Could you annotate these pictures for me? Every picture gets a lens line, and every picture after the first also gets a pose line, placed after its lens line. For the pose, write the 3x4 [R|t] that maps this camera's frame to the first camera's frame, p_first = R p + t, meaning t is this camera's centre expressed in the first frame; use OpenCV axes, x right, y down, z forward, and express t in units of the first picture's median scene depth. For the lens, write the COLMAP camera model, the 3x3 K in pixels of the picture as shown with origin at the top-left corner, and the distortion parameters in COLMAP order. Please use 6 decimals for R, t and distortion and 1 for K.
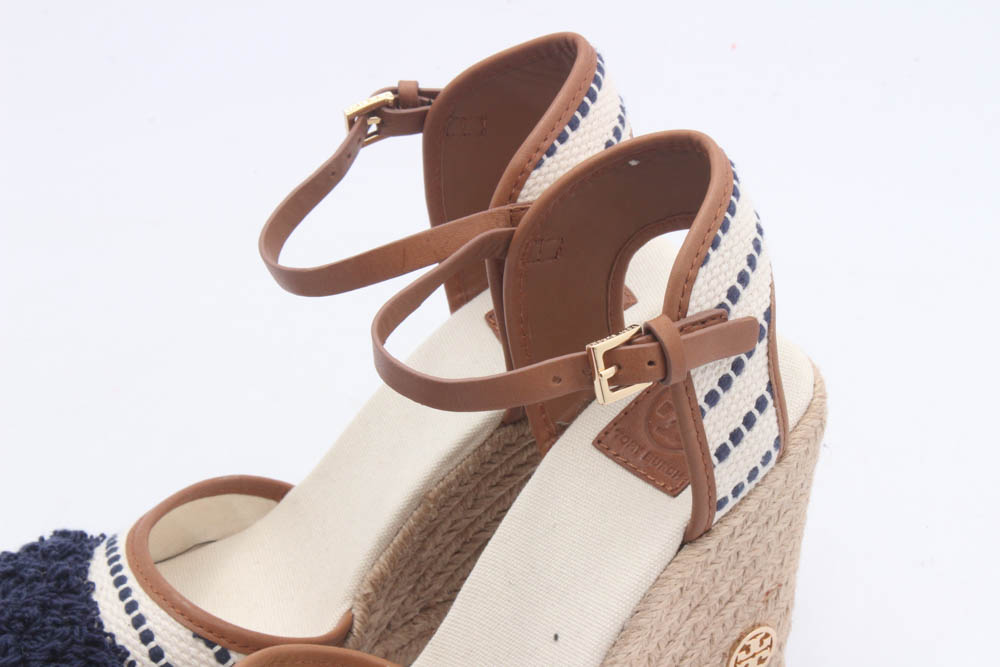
lens RADIAL K [[2270.0, 0, 498.3], [0, 2270.0, 328.5], [0, 0, 1]] dist [0.047708, 0.000000]
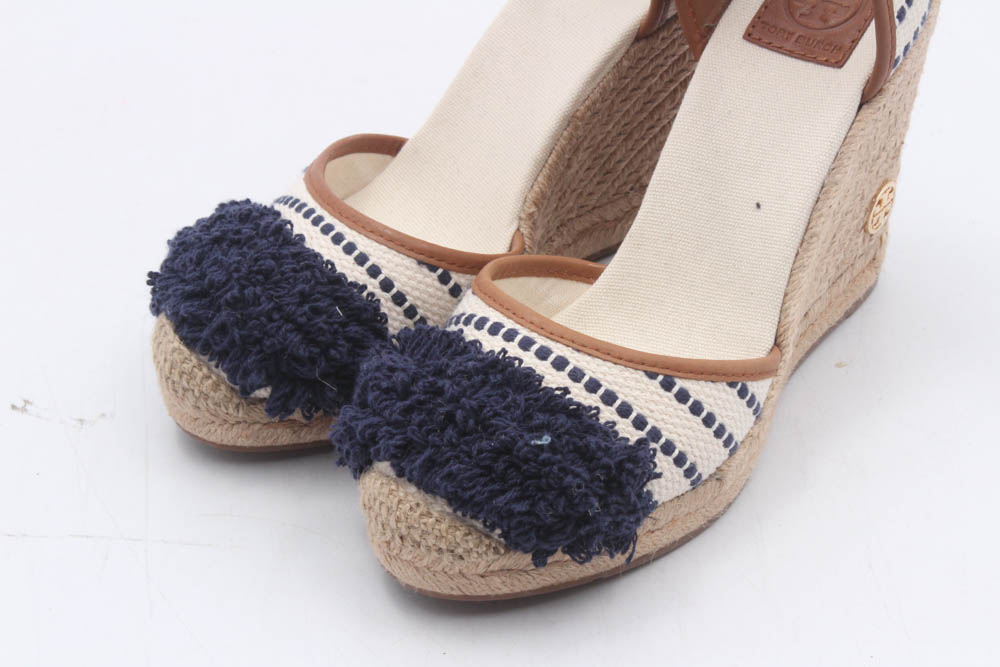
lens RADIAL K [[2270.0, 0, 498.9], [0, 2270.0, 330.9], [0, 0, 1]] dist [0.047708, 0.000000]
pose [[0.961068, -0.159465, 0.225654, -0.345910], [0.137024, 0.984222, 0.111940, 0.050563], [-0.239944, -0.076662, 0.967755, -0.064206]]
